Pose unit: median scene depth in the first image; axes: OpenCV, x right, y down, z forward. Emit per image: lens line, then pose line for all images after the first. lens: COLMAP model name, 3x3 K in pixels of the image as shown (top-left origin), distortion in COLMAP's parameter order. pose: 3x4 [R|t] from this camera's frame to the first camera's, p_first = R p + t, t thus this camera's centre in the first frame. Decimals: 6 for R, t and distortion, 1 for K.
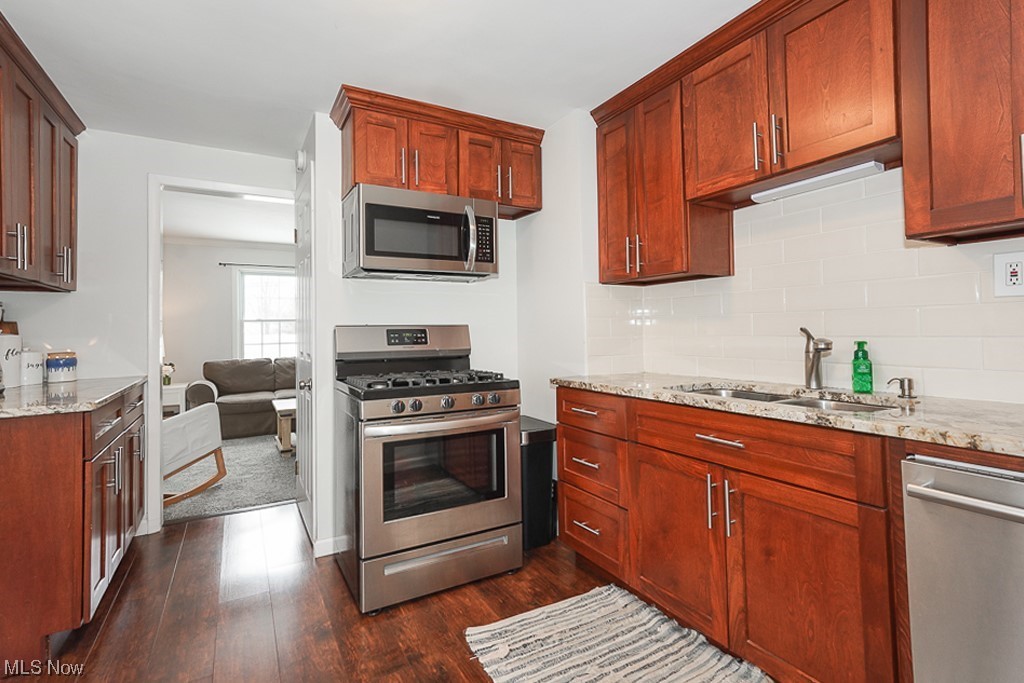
lens RADIAL K [[483.1, 0, 509.5], [0, 483.1, 317.2], [0, 0, 1]] dist [-0.002301, 0.011843]
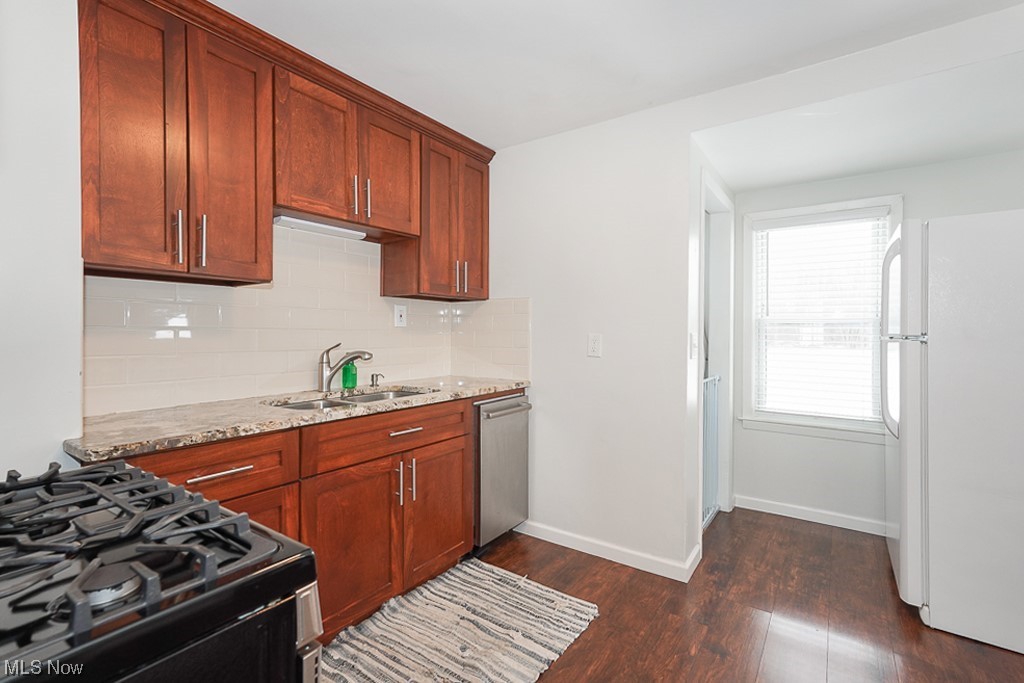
lens RADIAL K [[465.3, 0, 509.5], [0, 465.3, 330.9], [0, 0, 1]] dist [0.000098, 0.010227]
pose [[-0.426923, 0.020376, 0.904059, -0.594719], [-0.020584, 0.999268, -0.032242, 0.016326], [-0.904054, -0.032374, -0.426191, 0.950743]]
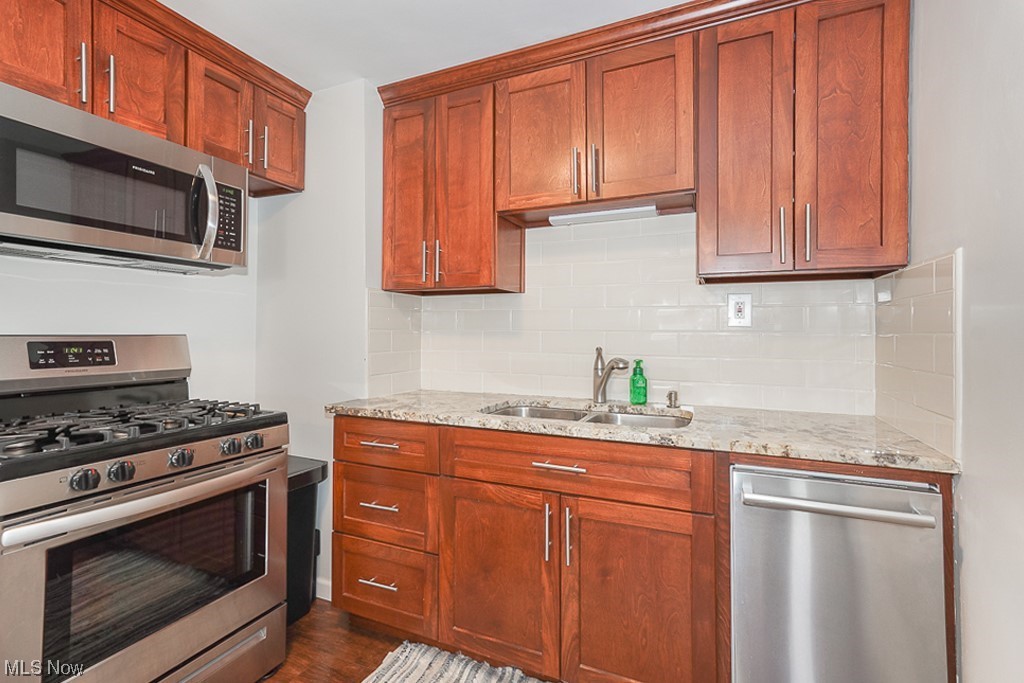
lens RADIAL K [[473.6, 0, 511.4], [0, 473.6, 324.6], [0, 0, 1]] dist [-0.003437, 0.011597]
pose [[0.804555, 0.027104, 0.593260, -0.154896], [-0.033021, 0.999454, -0.000880, -0.018406], [-0.592960, -0.018882, 0.805011, 0.222805]]
